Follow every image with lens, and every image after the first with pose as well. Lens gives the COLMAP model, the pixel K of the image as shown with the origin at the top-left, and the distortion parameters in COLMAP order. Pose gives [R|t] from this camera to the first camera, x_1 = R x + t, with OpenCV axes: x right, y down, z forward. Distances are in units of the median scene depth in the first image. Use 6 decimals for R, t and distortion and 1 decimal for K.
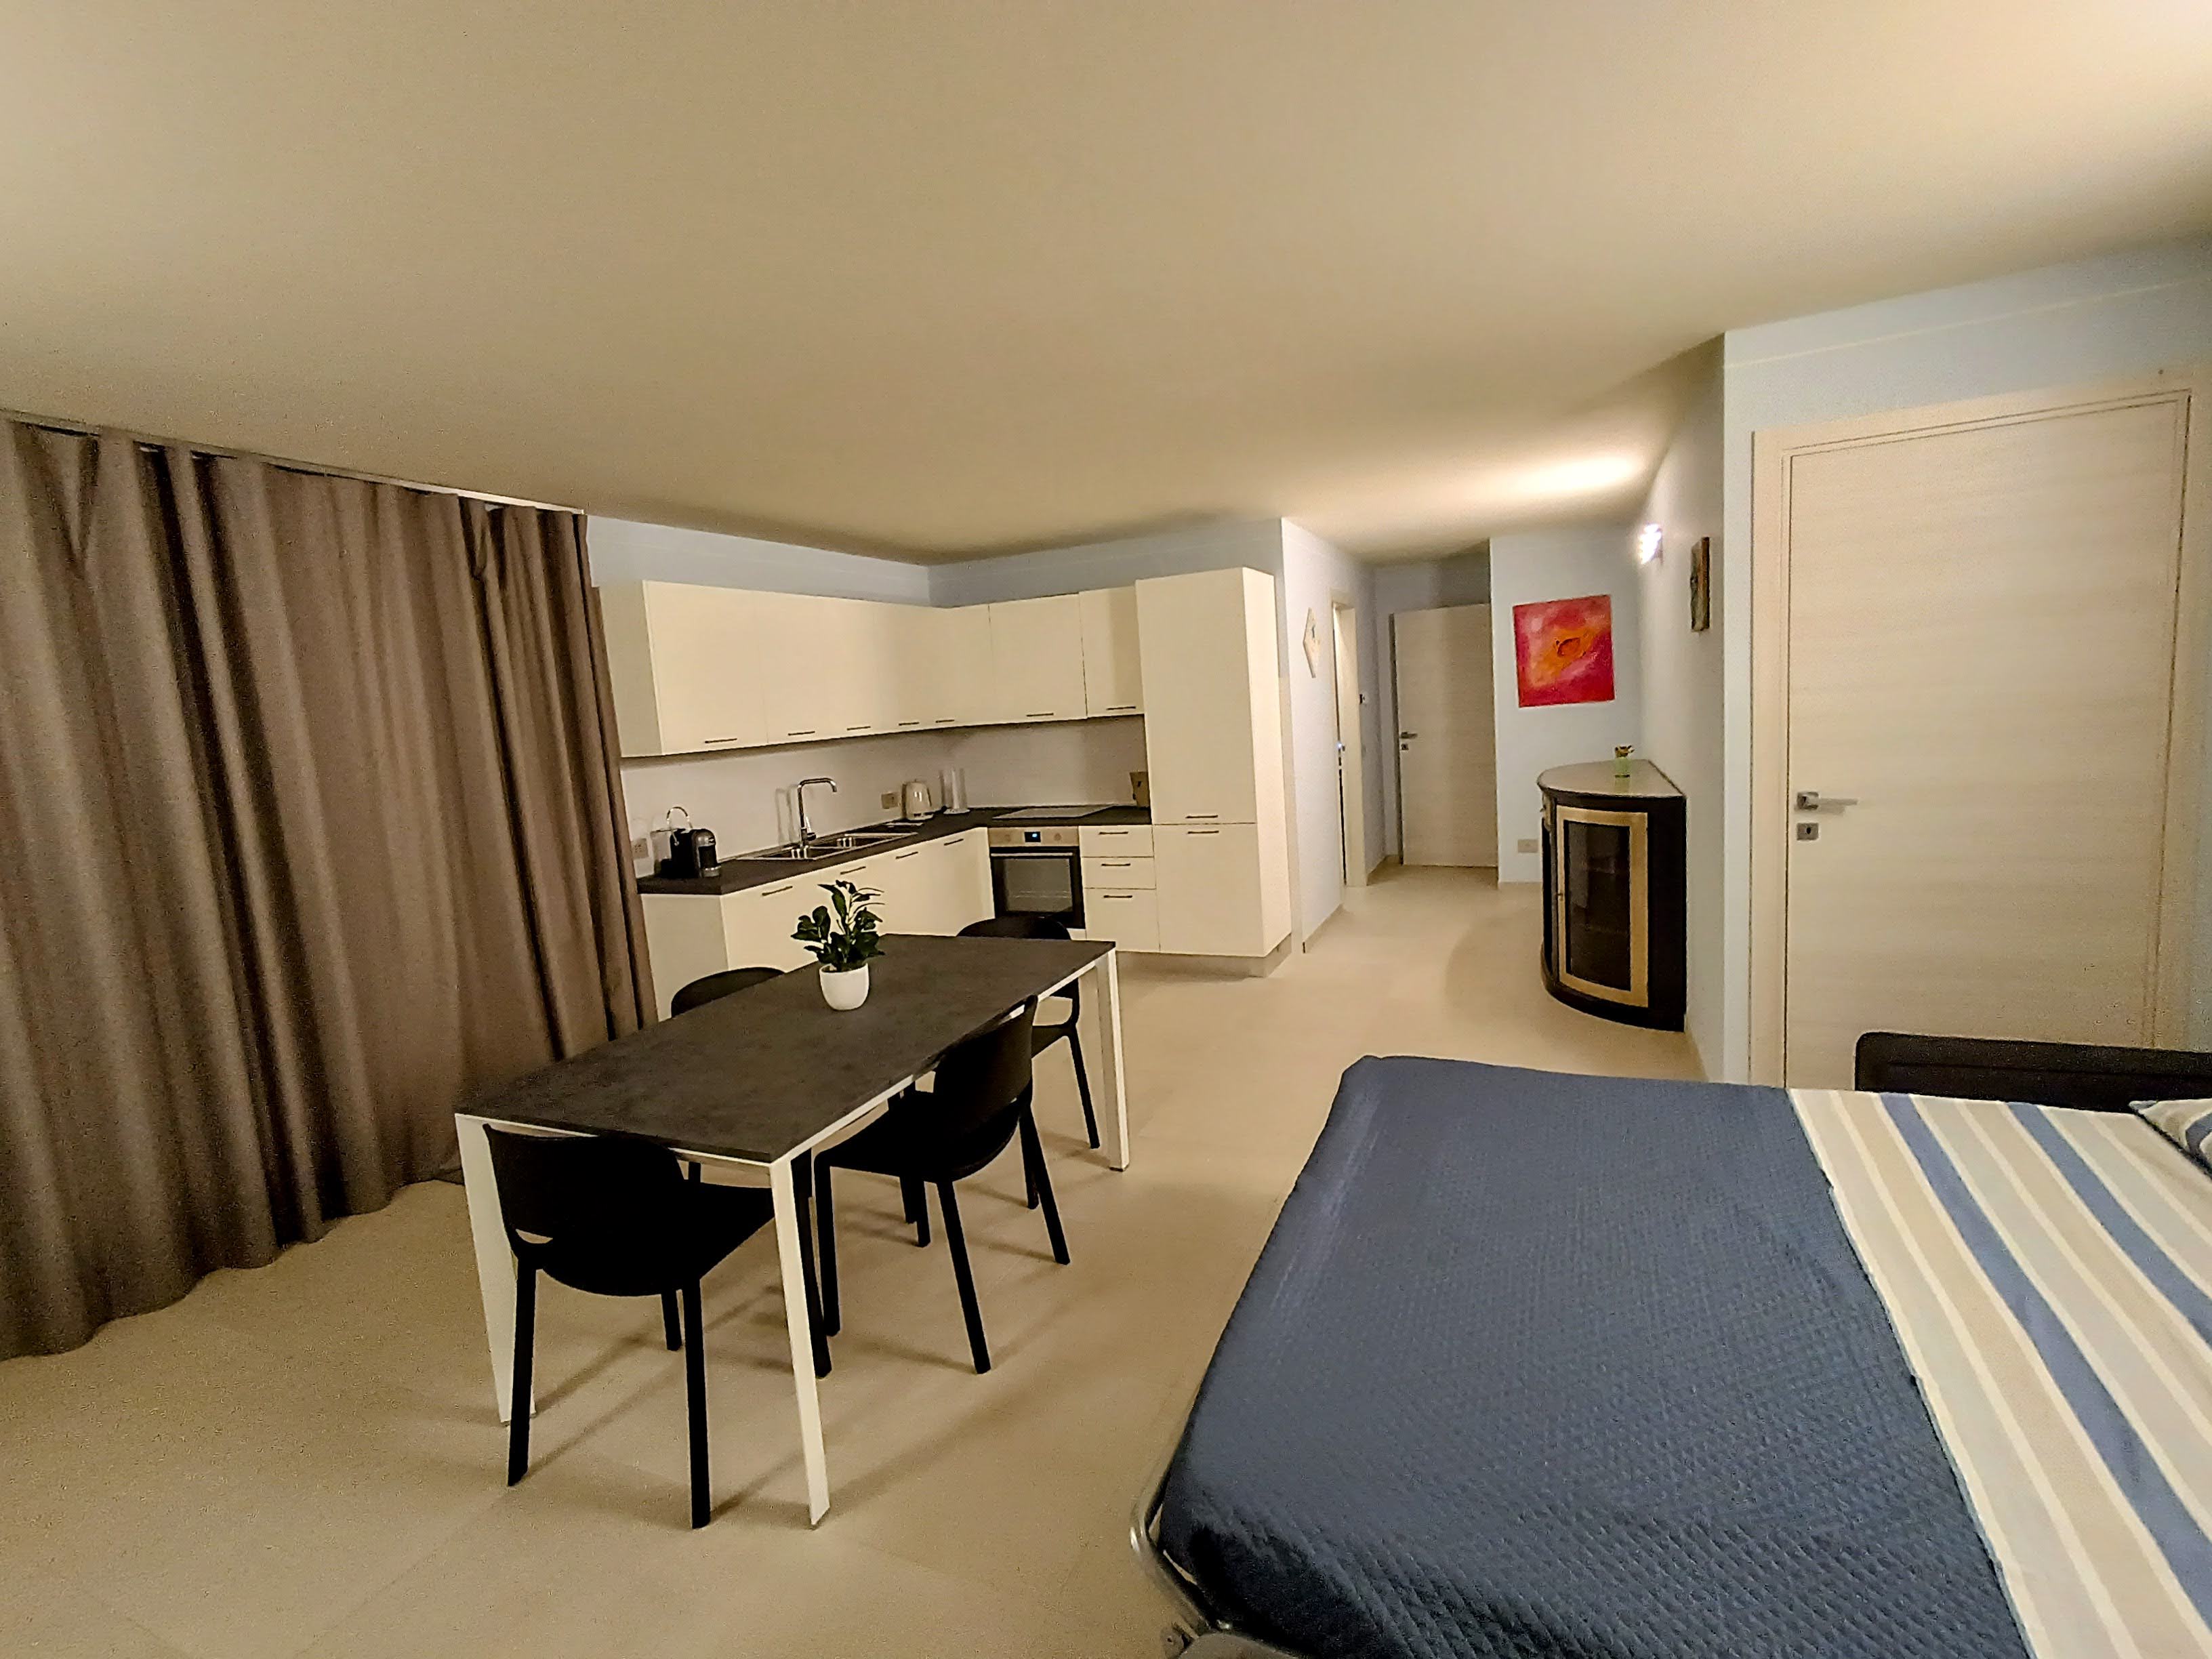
lens RADIAL K [[1007.4, 0, 1106.0], [0, 1007.4, 829.5], [0, 0, 1]] dist [-0.000514, -0.000028]
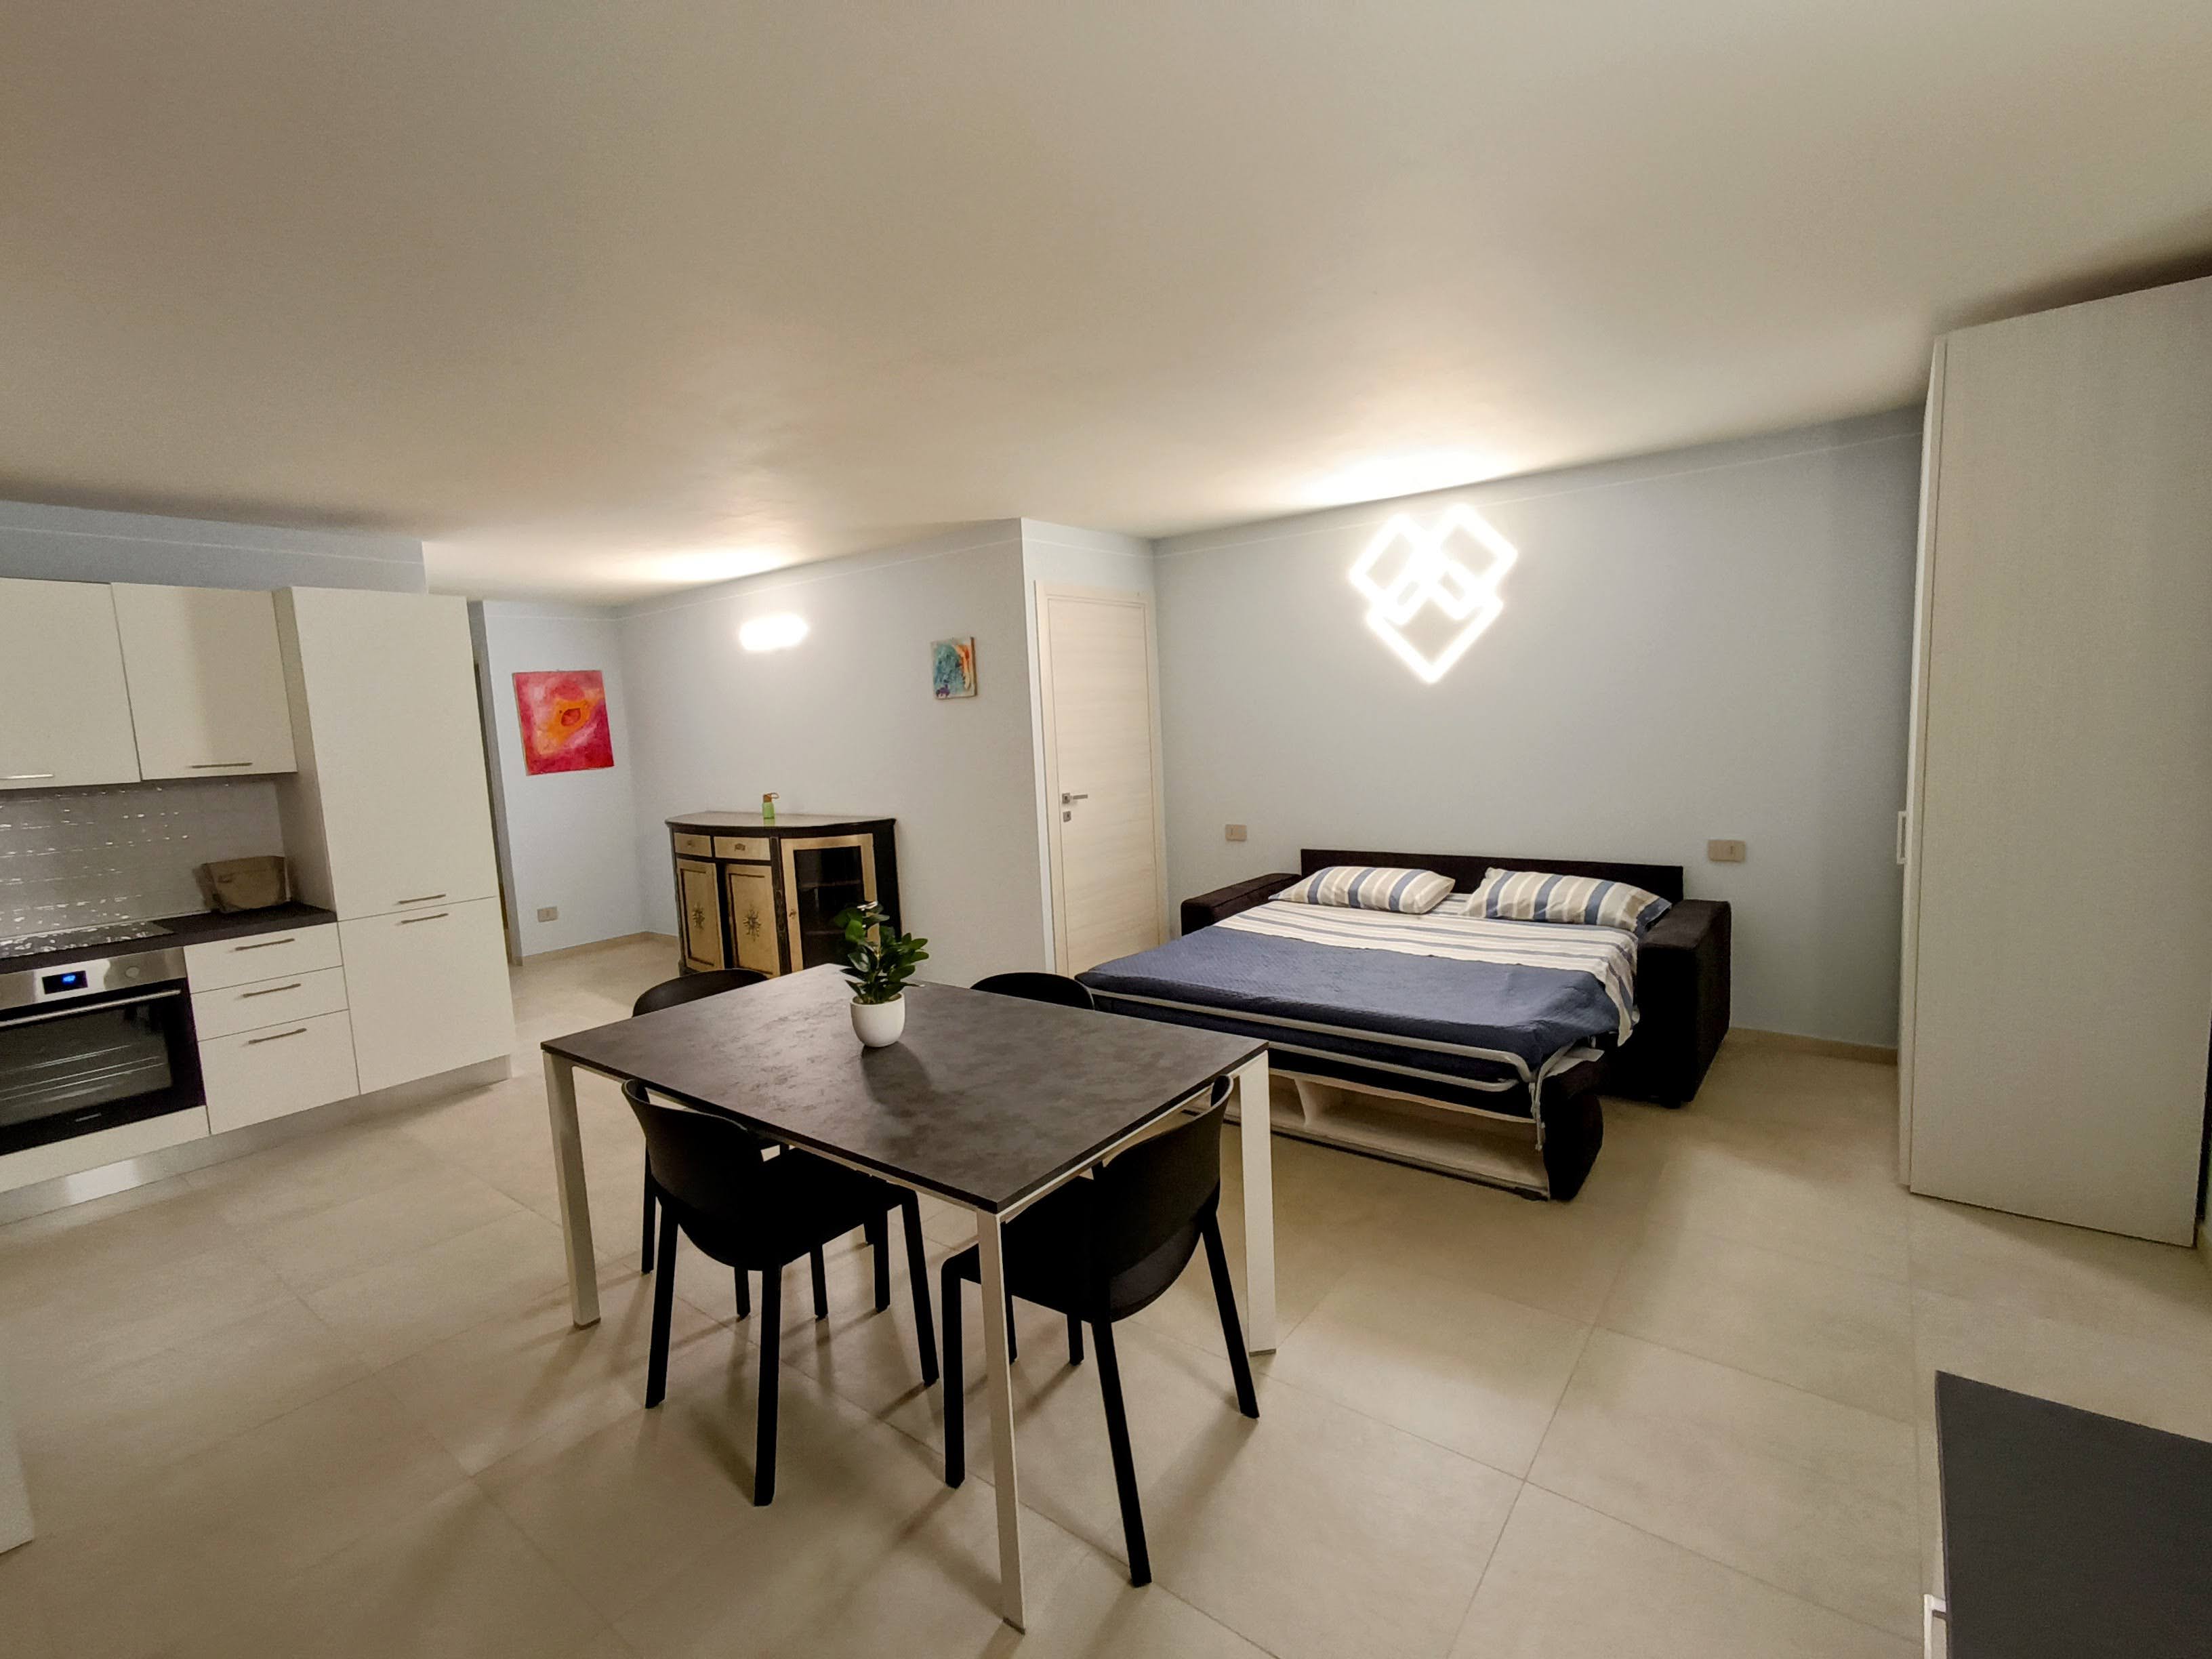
lens RADIAL K [[1007.4, 0, 1106.0], [0, 1007.4, 829.5], [0, 0, 1]] dist [-0.000514, -0.000028]
pose [[0.239599, -0.054772, 0.969326, -0.503871], [0.154367, 0.987856, 0.017663, 0.002014], [-0.958521, 0.145400, 0.245145, 0.267735]]
